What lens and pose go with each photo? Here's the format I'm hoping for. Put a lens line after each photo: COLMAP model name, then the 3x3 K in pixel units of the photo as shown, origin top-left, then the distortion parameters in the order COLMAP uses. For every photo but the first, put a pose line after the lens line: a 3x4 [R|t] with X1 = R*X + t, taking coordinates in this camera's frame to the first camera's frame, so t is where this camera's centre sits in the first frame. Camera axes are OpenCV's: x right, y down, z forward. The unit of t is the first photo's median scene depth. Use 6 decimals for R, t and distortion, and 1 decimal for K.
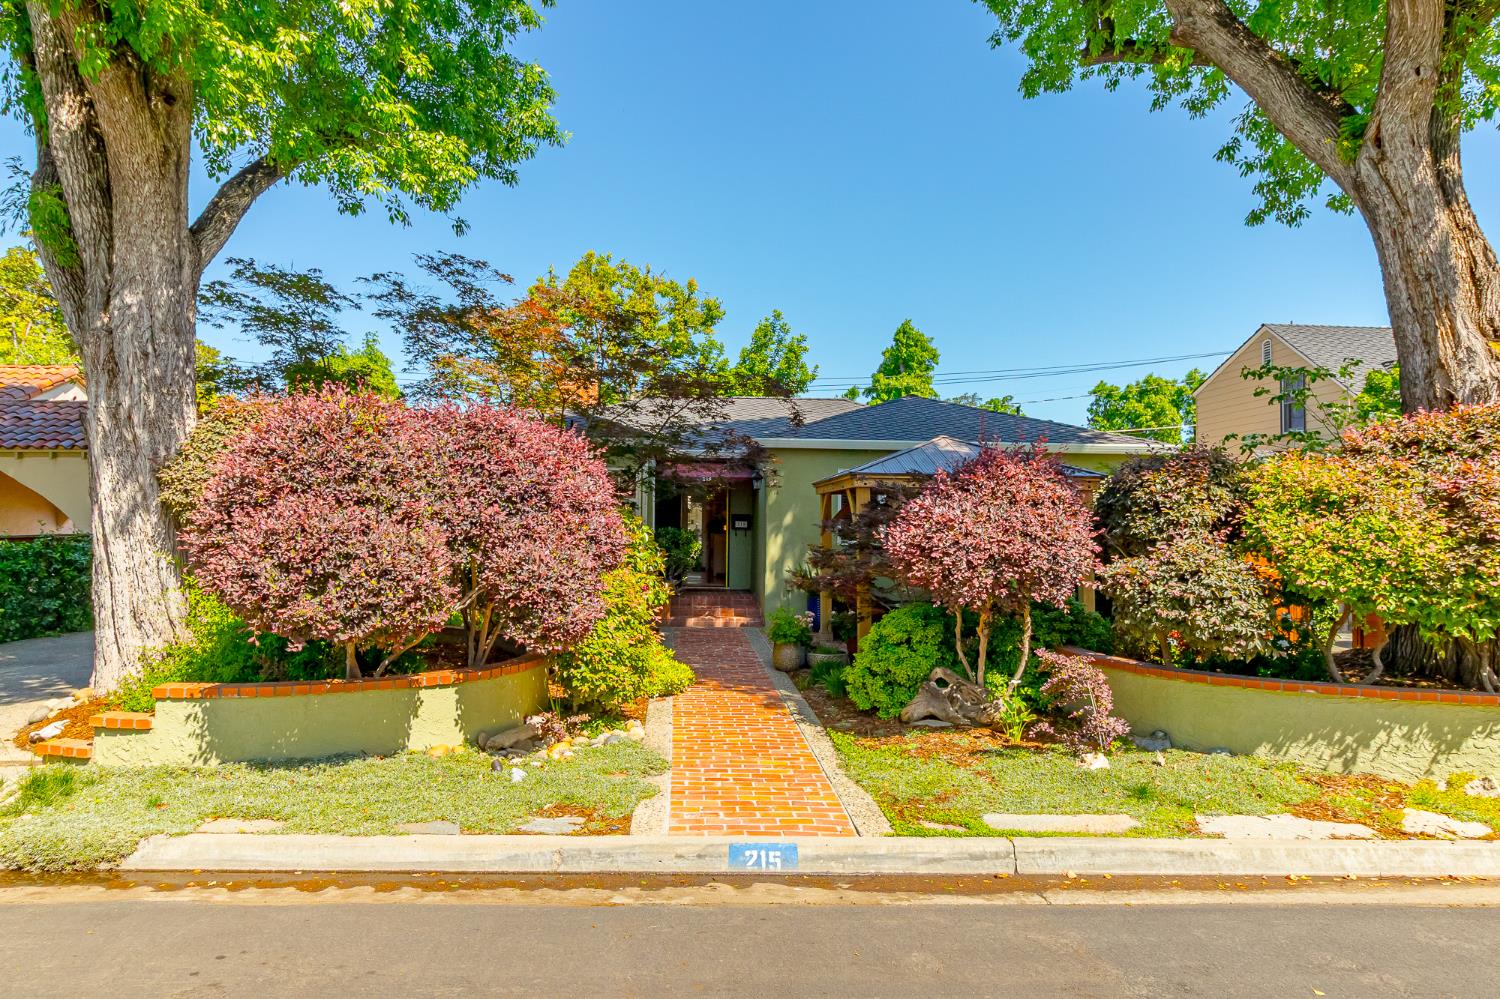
lens RADIAL K [[939.4, 0, 749.4], [0, 939.4, 497.6], [0, 0, 1]] dist [-0.000952, 0.002300]
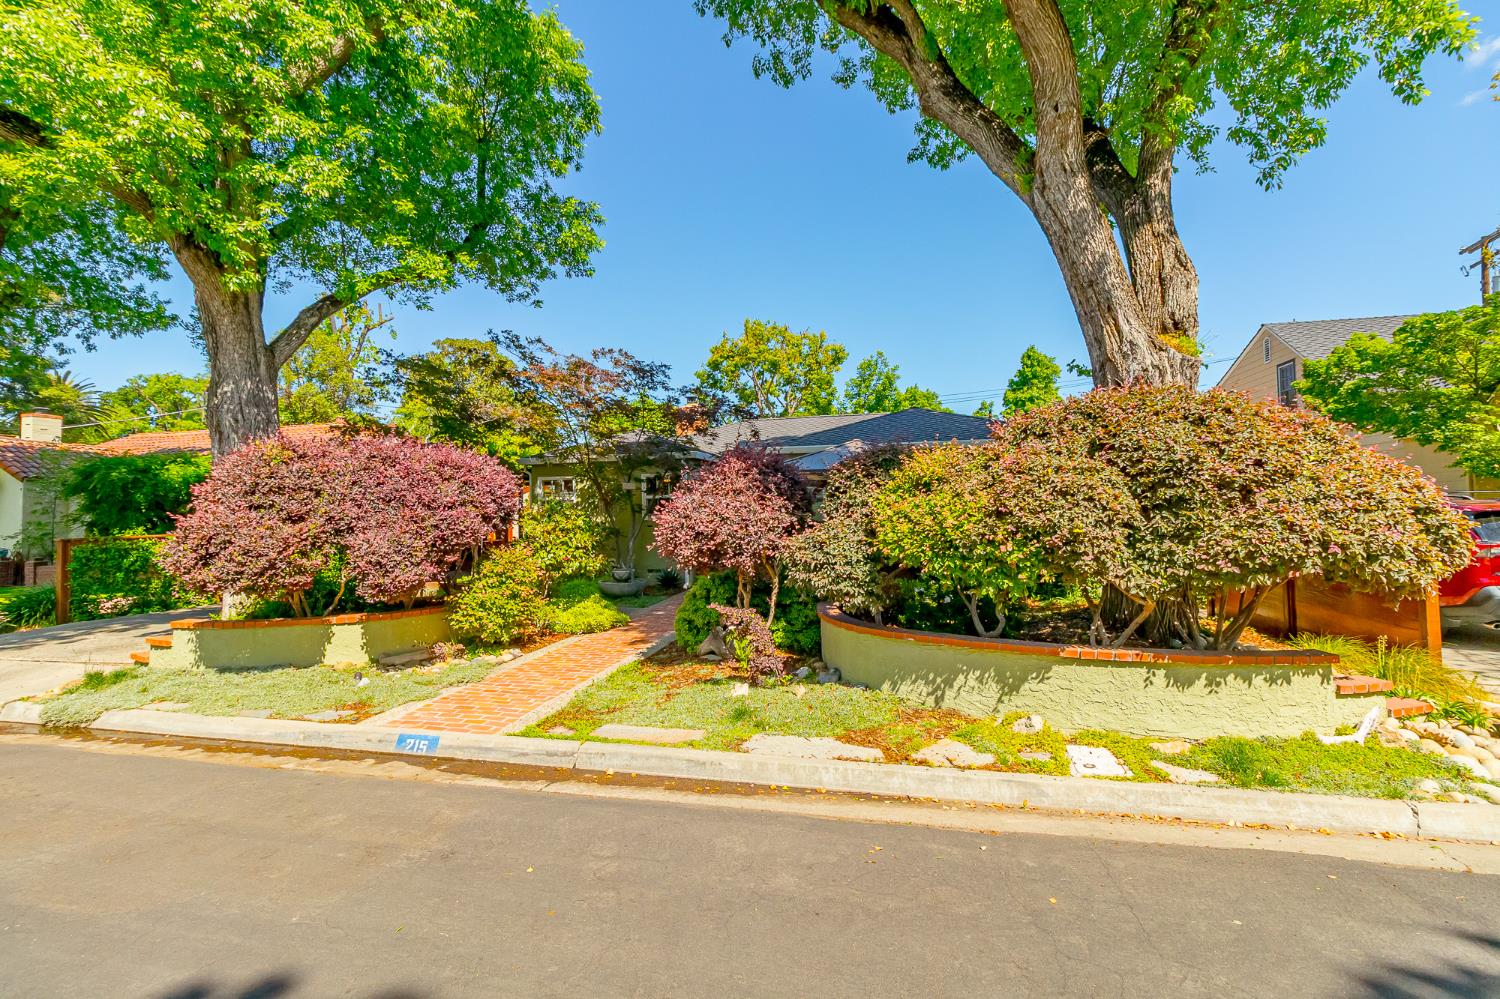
lens RADIAL K [[678.5, 0, 746.8], [0, 678.5, 495.3], [0, 0, 1]] dist [0.012644, -0.009425]
pose [[0.963928, -0.033929, -0.263992, 0.636494], [0.035169, 0.999381, -0.000030, 0.012264], [0.263829, -0.009255, 0.964525, 0.097183]]
